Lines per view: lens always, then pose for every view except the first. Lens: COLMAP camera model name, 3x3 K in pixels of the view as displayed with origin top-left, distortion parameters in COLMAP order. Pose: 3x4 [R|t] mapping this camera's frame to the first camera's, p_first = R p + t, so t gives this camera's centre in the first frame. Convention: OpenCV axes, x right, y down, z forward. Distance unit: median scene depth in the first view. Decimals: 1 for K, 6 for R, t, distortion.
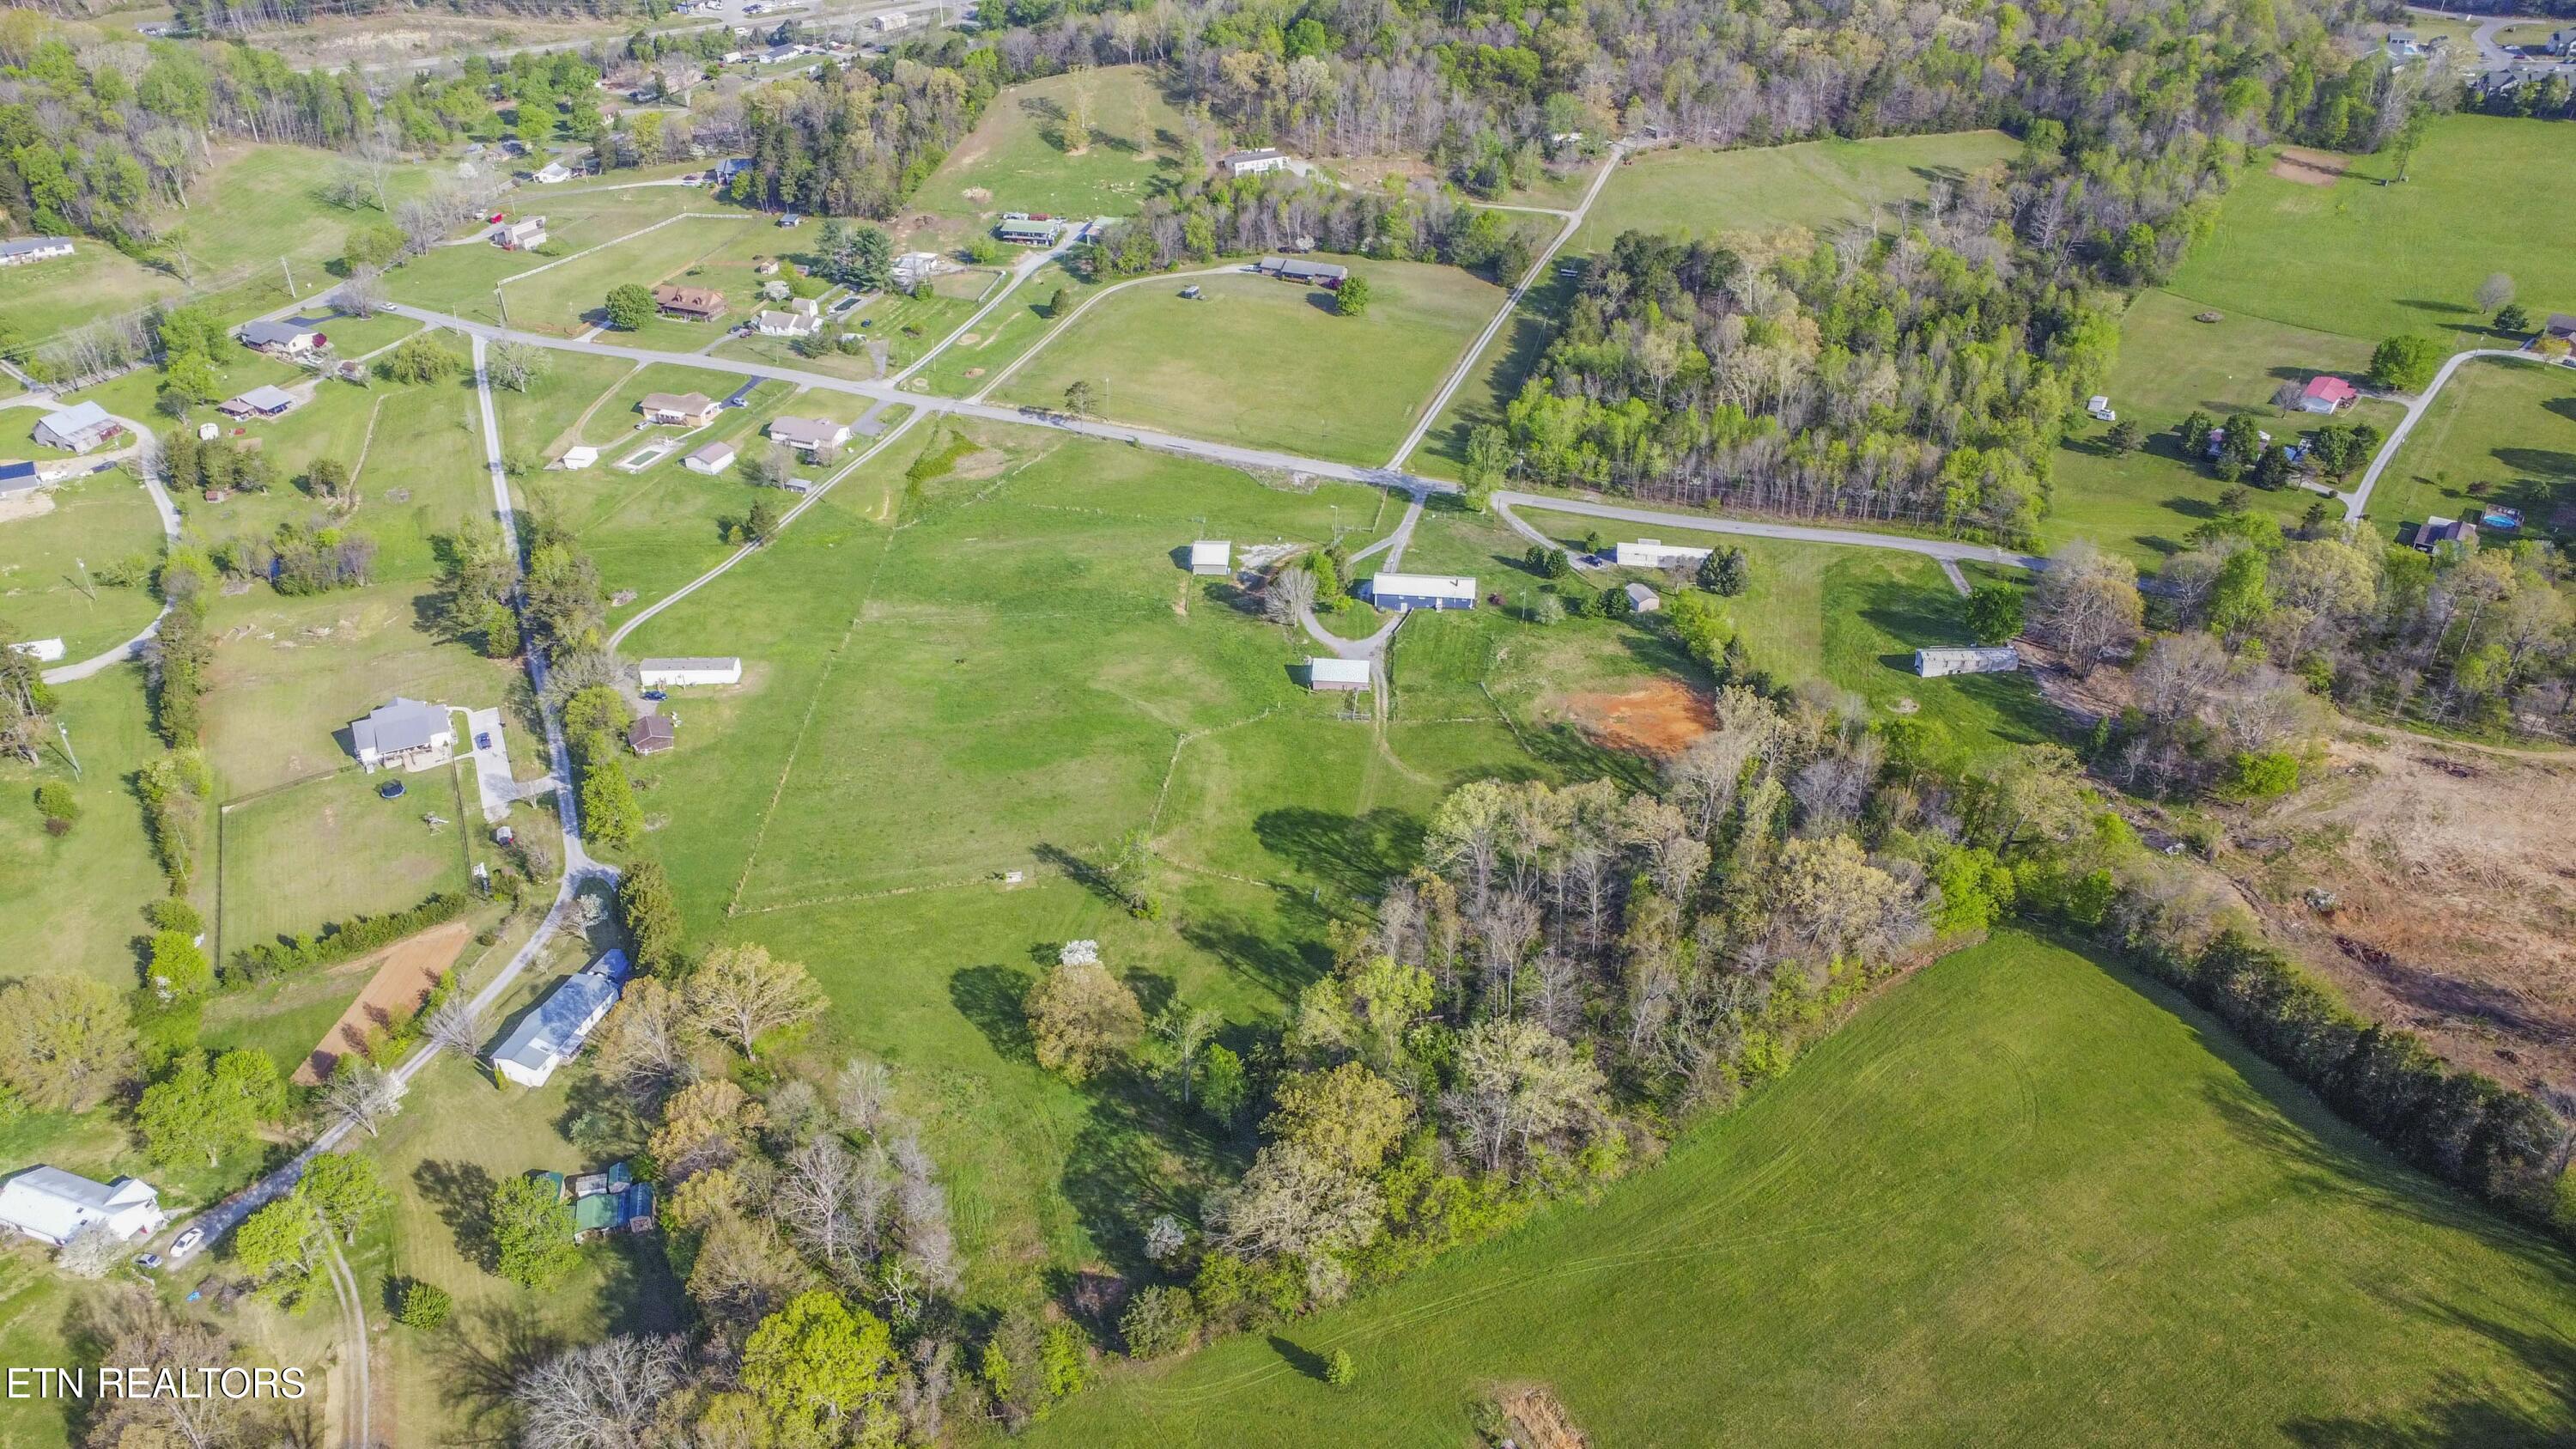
lens RADIAL K [[1947.9, 0, 1277.6], [0, 1947.9, 738.4], [0, 0, 1]] dist [-0.172437, 0.341841]
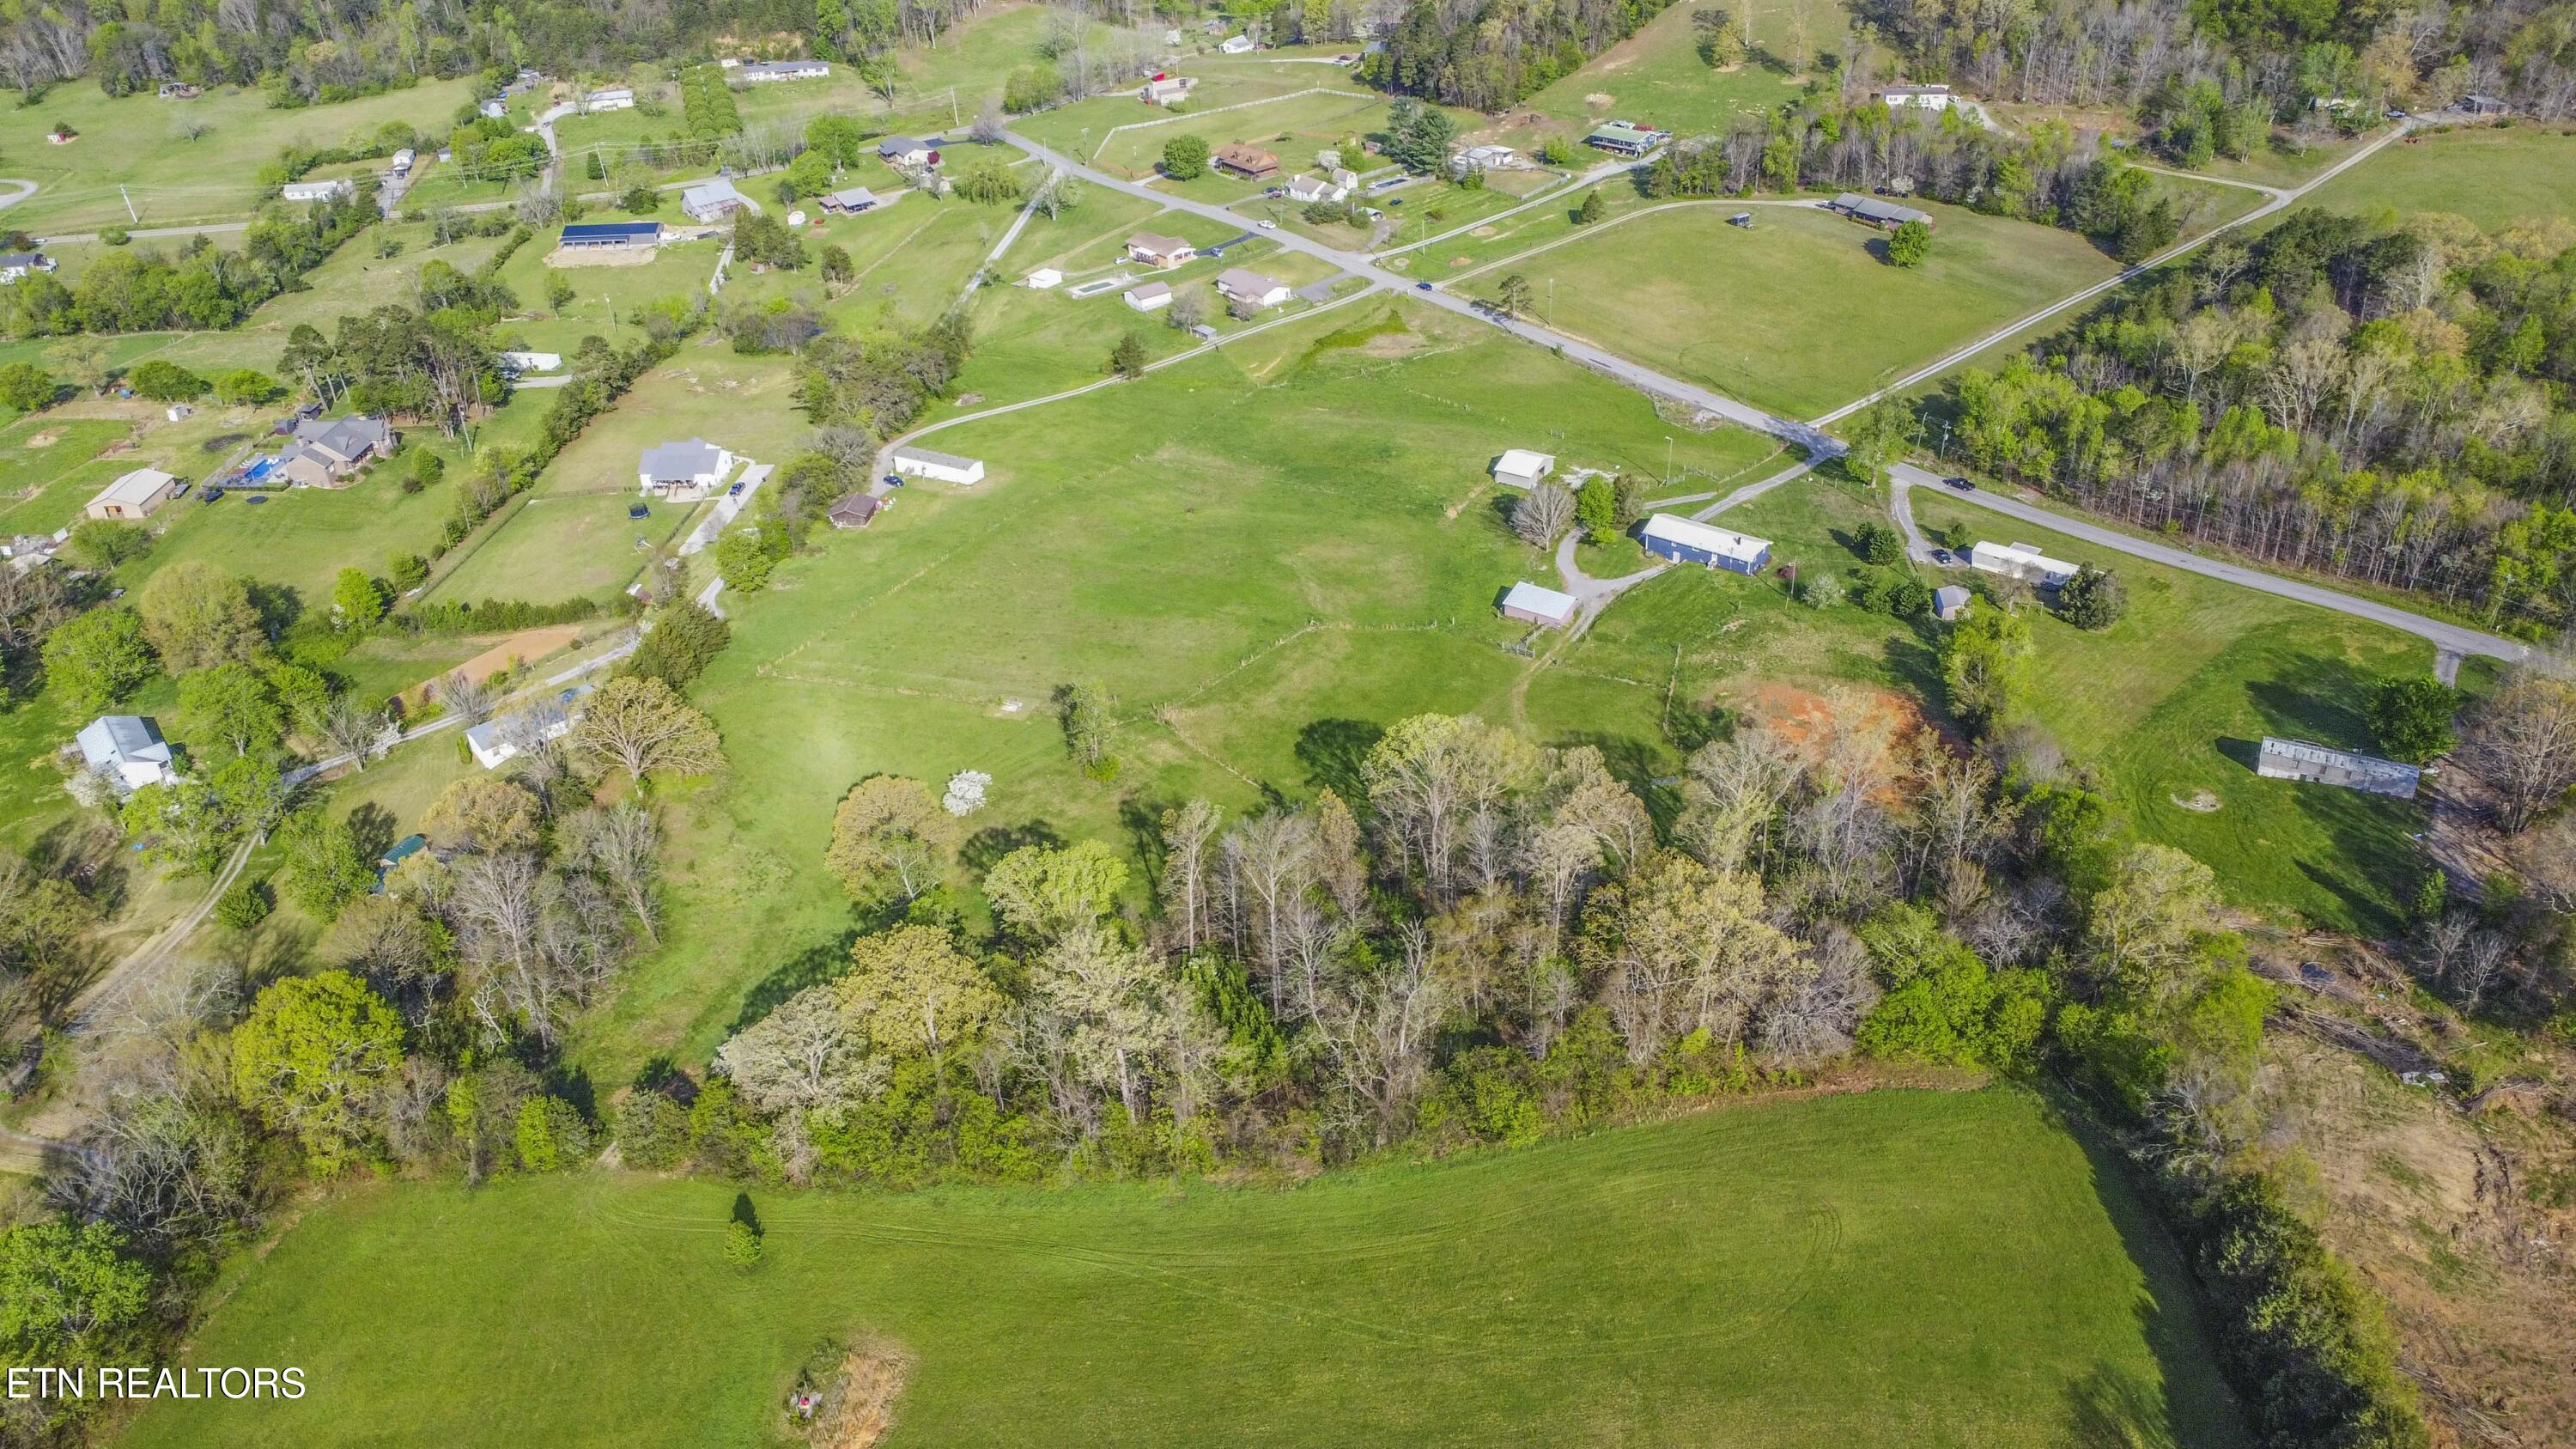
lens RADIAL K [[1947.9, 0, 1277.6], [0, 1947.9, 738.4], [0, 0, 1]] dist [-0.172437, 0.341841]
pose [[0.859582, 0.240005, -0.451128, 0.252422], [-0.240035, 0.969020, 0.058166, 0.001081], [0.451112, 0.058288, 0.890562, 0.146831]]
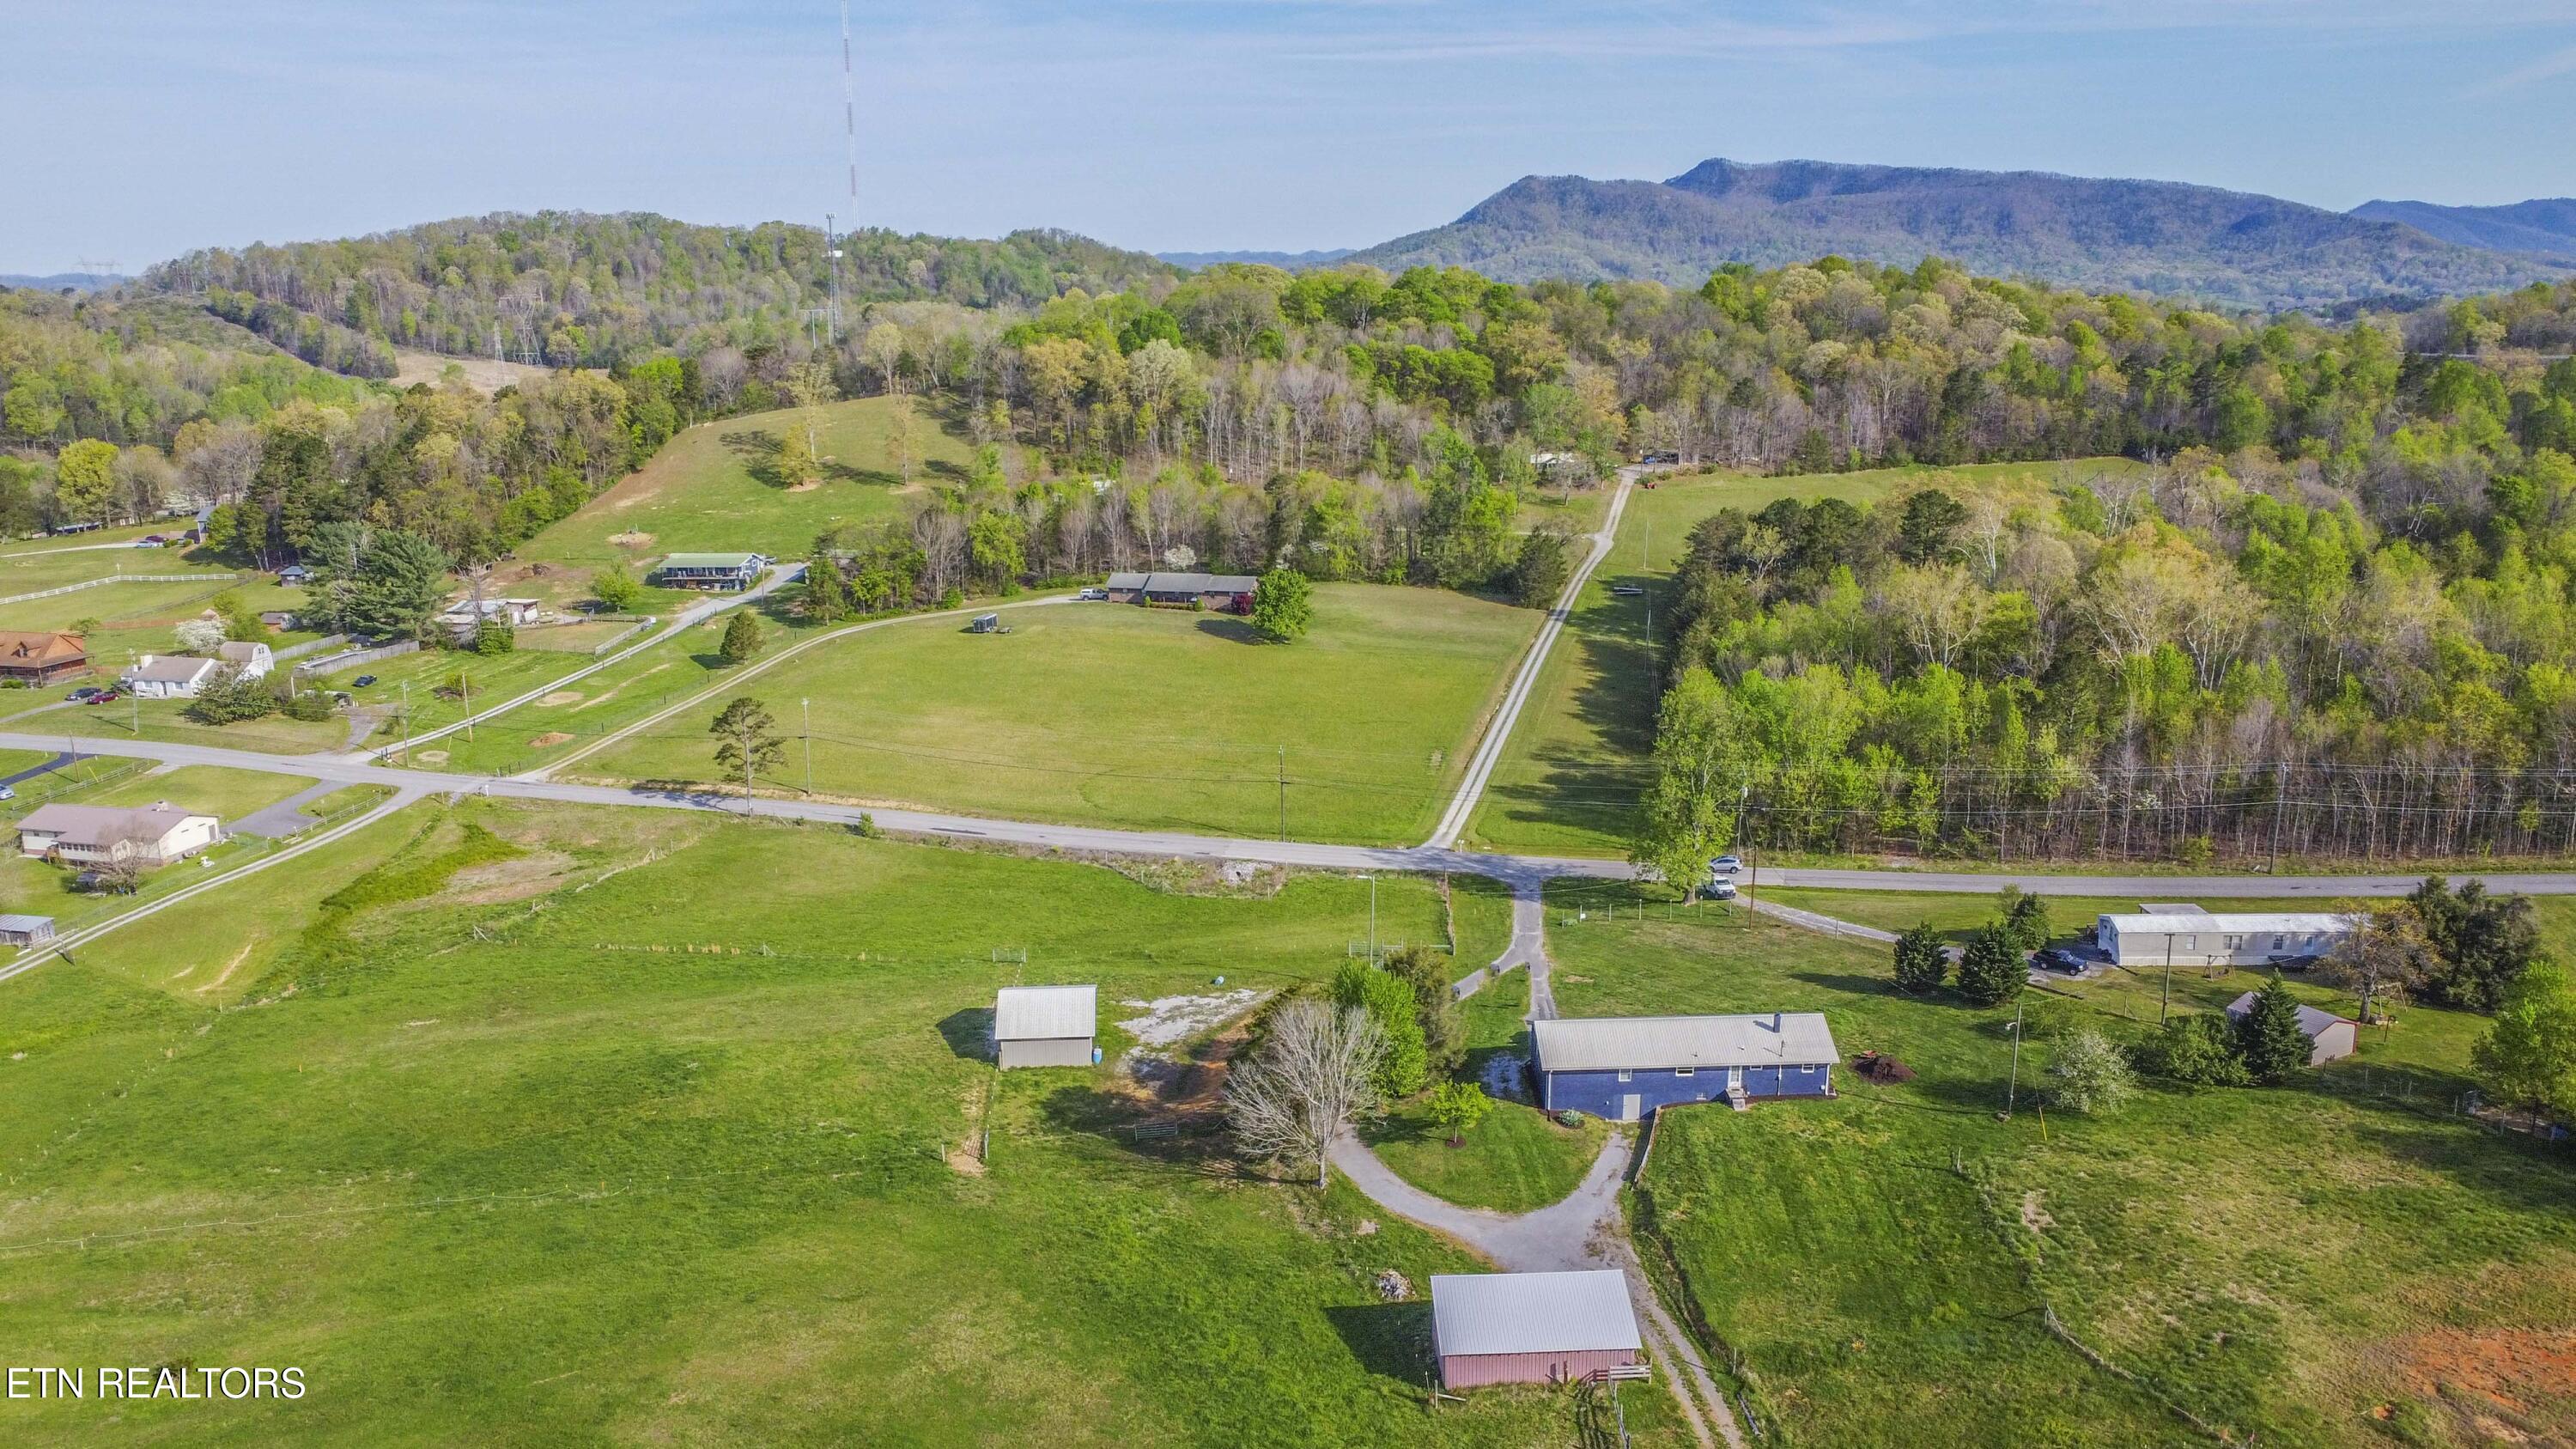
lens RADIAL K [[1925.9, 0, 1294.2], [0, 1925.9, 731.1], [0, 0, 1]] dist [-0.200289, 0.321512]
pose [[0.992613, -0.037574, 0.115359, -0.023479], [0.073258, 0.943551, -0.323024, -0.021565], [-0.096710, 0.329088, 0.939334, 0.543774]]
